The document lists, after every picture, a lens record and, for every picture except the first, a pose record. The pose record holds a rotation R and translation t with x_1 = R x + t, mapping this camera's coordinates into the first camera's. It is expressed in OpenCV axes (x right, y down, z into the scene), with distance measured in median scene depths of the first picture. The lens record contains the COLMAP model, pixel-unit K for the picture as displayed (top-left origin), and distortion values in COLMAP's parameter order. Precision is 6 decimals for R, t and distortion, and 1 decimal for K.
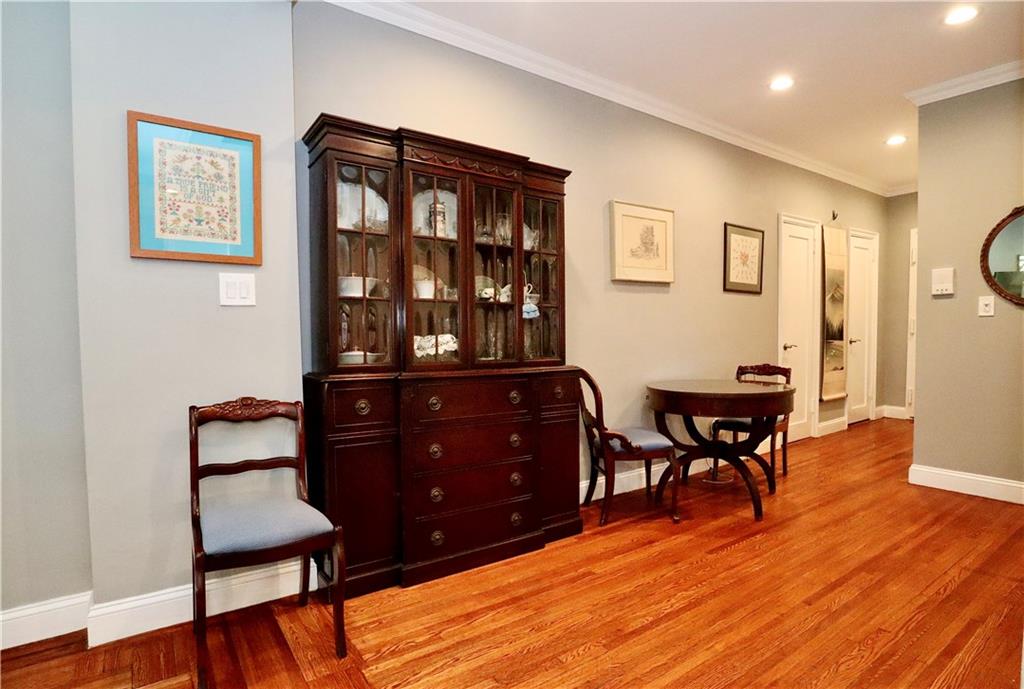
lens RADIAL K [[544.4, 0, 512.5], [0, 544.4, 351.6], [0, 0, 1]] dist [-0.039033, -0.000723]
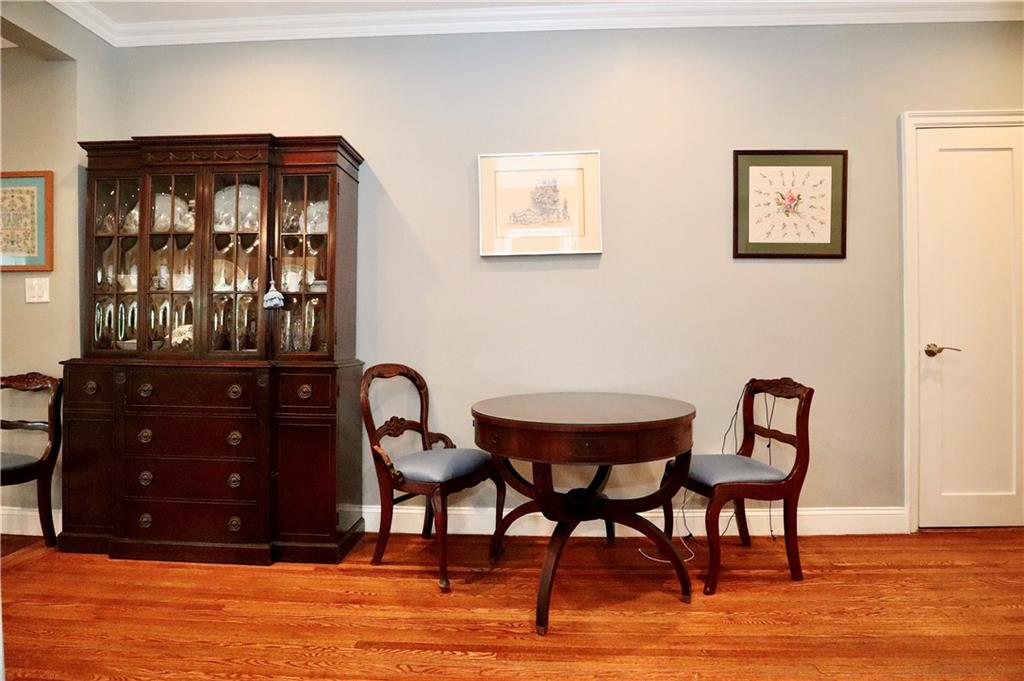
lens RADIAL K [[517.9, 0, 522.2], [0, 517.9, 327.8], [0, 0, 1]] dist [-0.041938, 0.010716]
pose [[0.780555, -0.000325, -0.625087, 0.881347], [-0.023324, 0.999288, -0.029645, -0.010819], [0.624652, 0.037719, 0.779992, 0.582352]]
